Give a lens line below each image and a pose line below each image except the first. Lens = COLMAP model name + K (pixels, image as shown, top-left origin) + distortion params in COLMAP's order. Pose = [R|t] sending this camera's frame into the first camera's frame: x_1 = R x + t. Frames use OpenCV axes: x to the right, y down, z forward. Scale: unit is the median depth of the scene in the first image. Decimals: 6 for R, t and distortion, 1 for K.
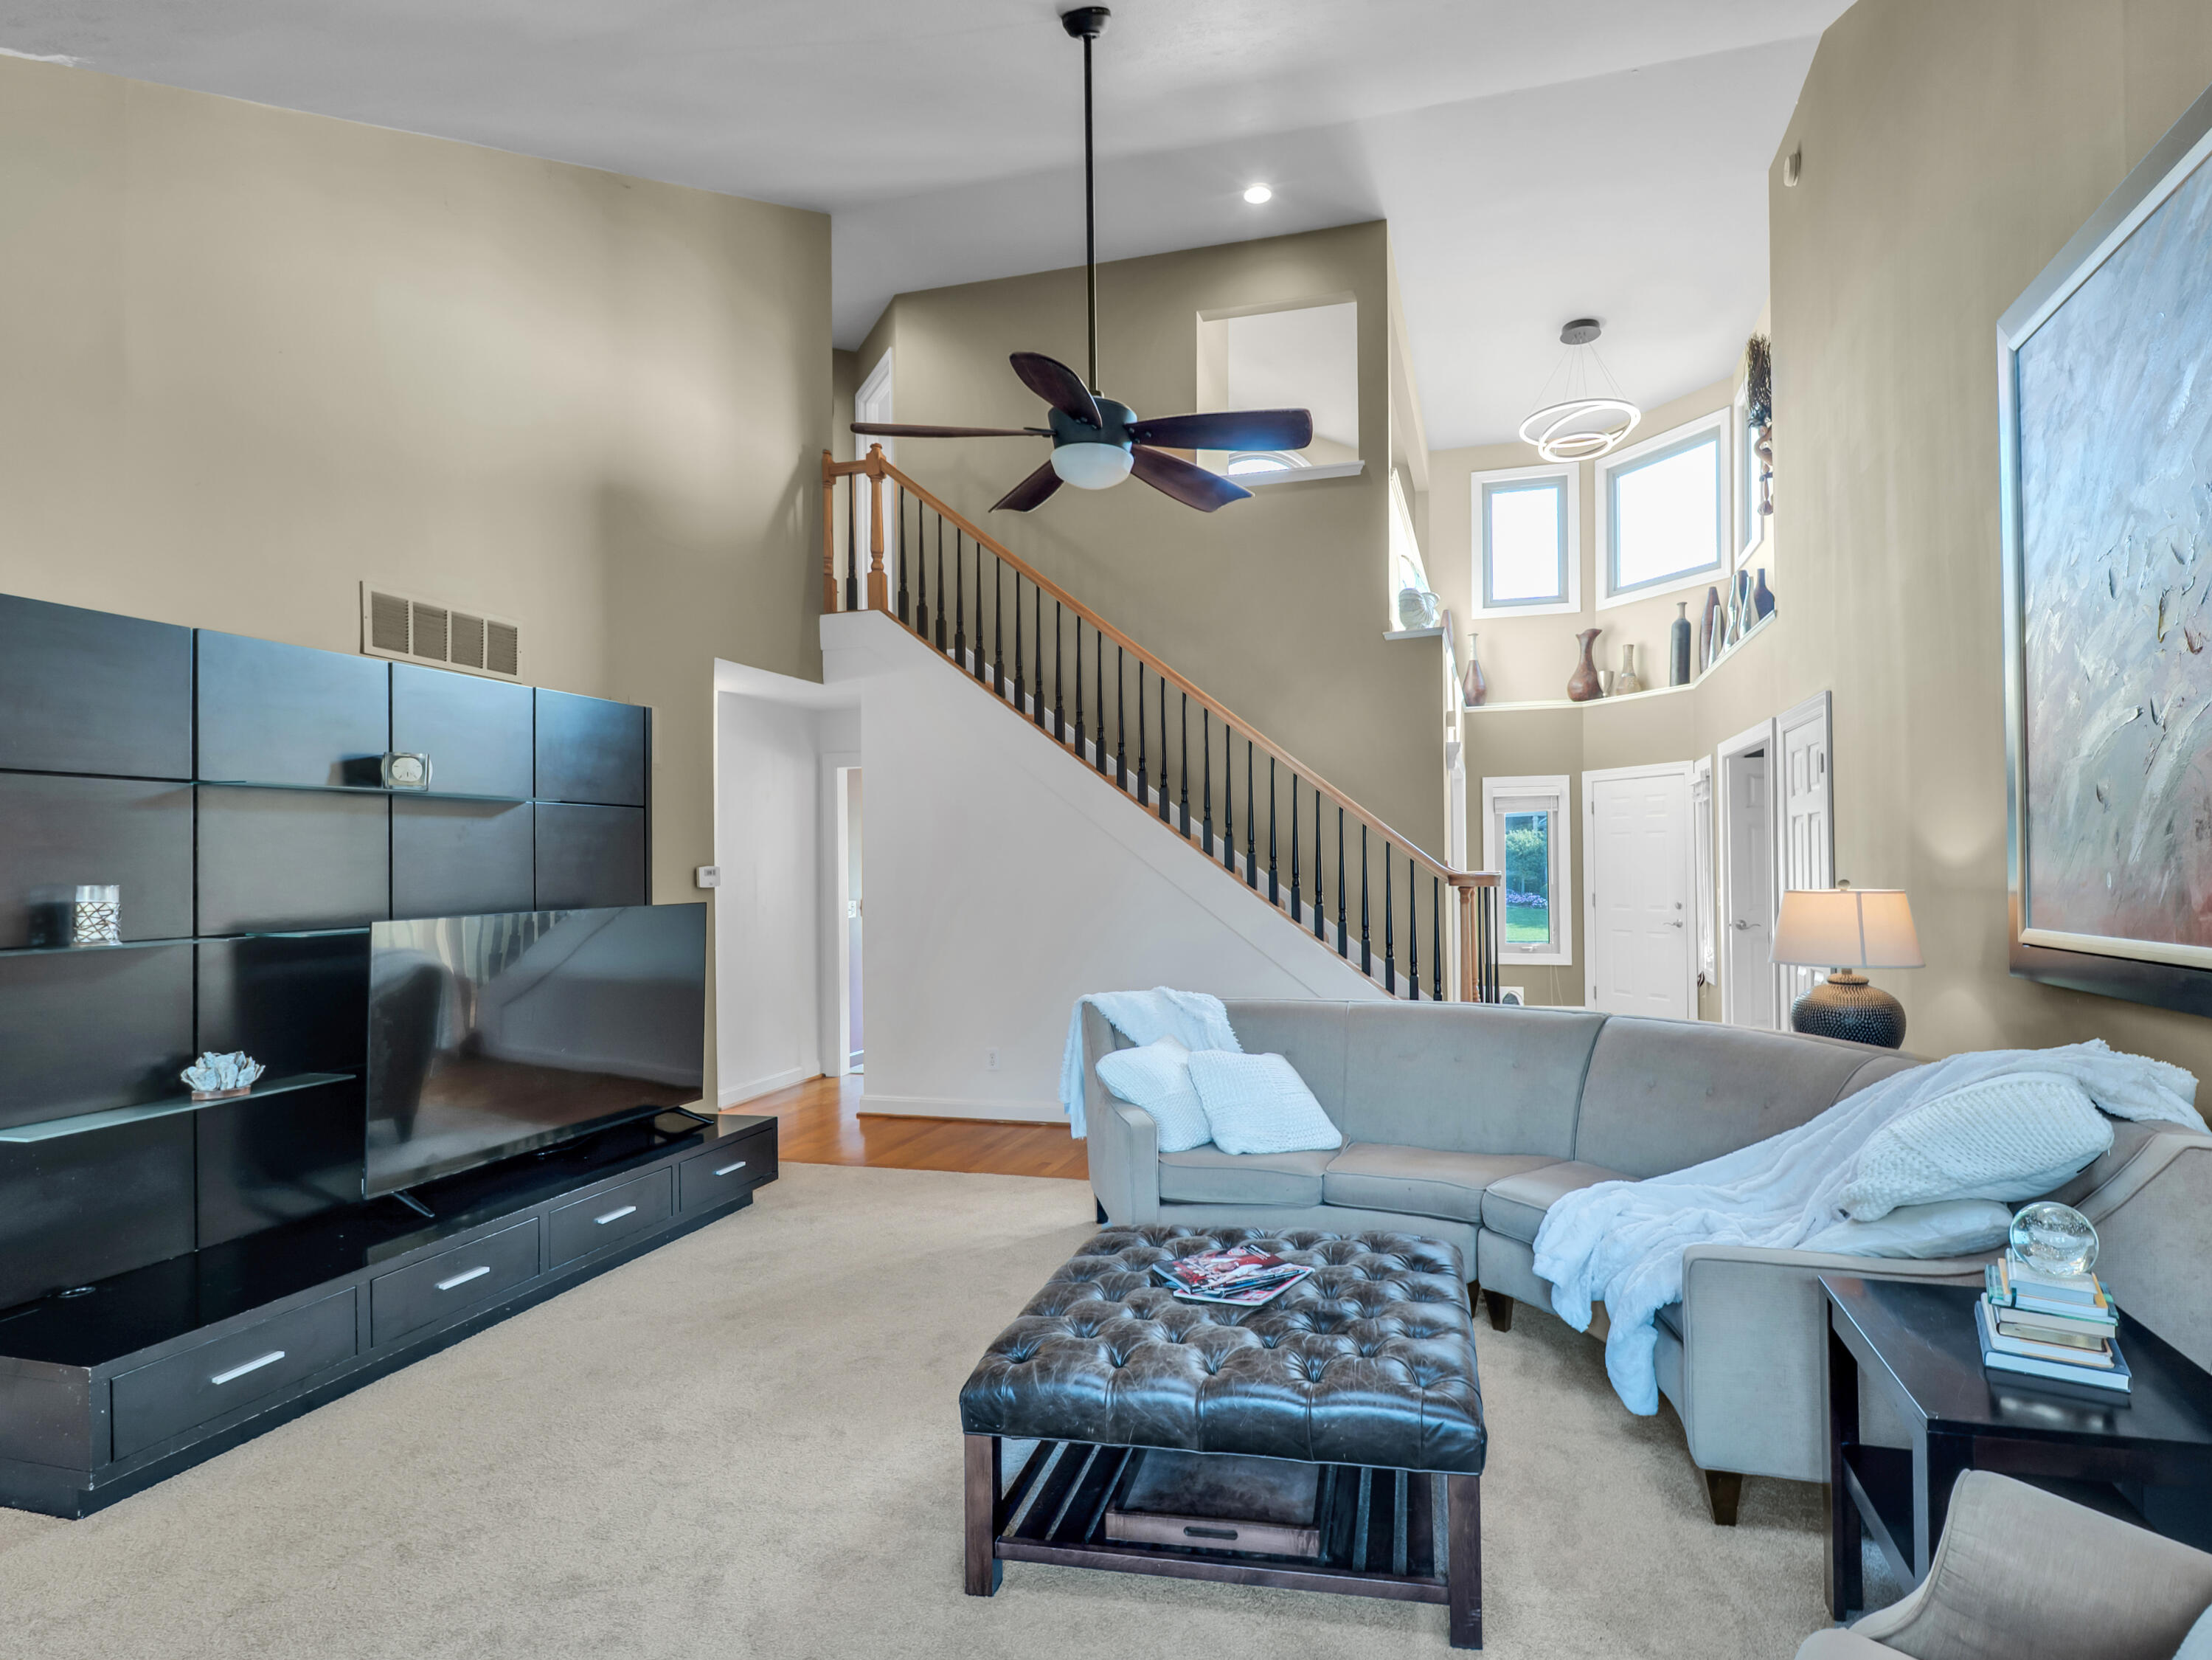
lens RADIAL K [[1095.1, 0, 1106.0], [0, 1095.1, 830.0], [0, 0, 1]] dist [-0.003316, 0.000034]
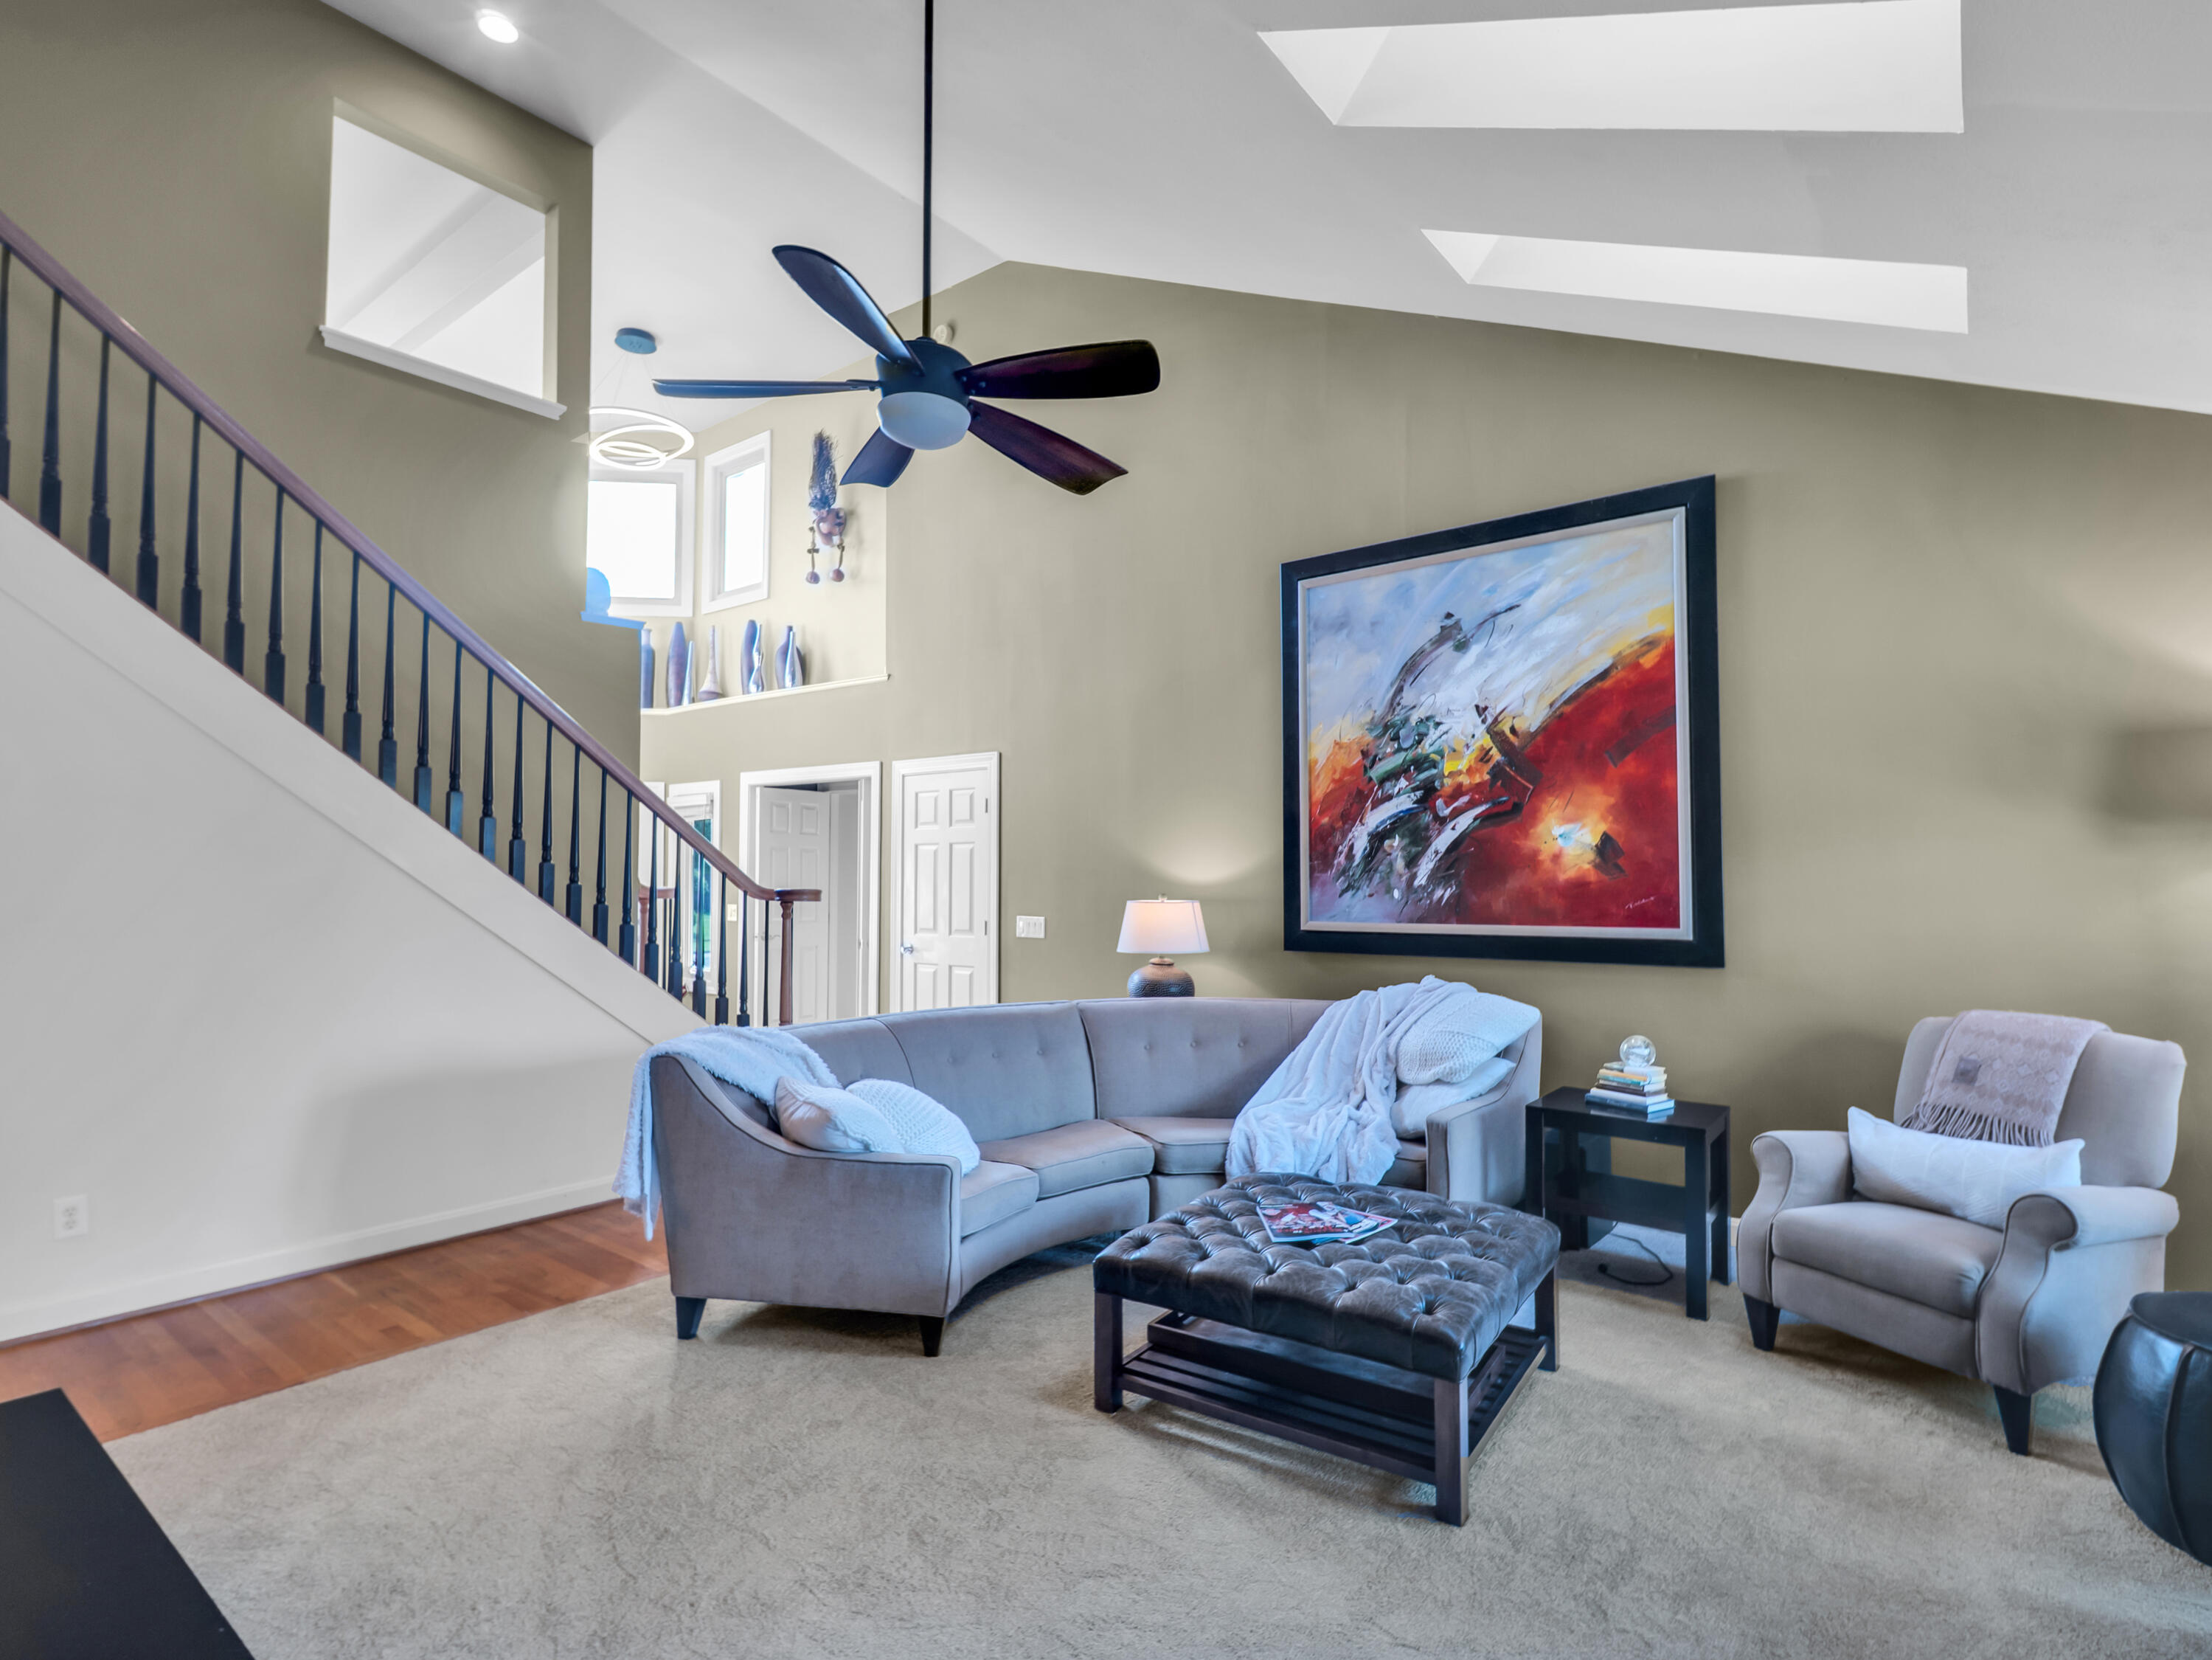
lens RADIAL K [[1104.5, 0, 1105.2], [0, 1104.5, 843.1], [0, 0, 1]] dist [0.003336, 0.000746]
pose [[0.379455, 0.038250, 0.924419, -0.584855], [-0.036956, 0.998974, -0.026165, 0.014705], [-0.924472, -0.024234, 0.380480, 0.396501]]
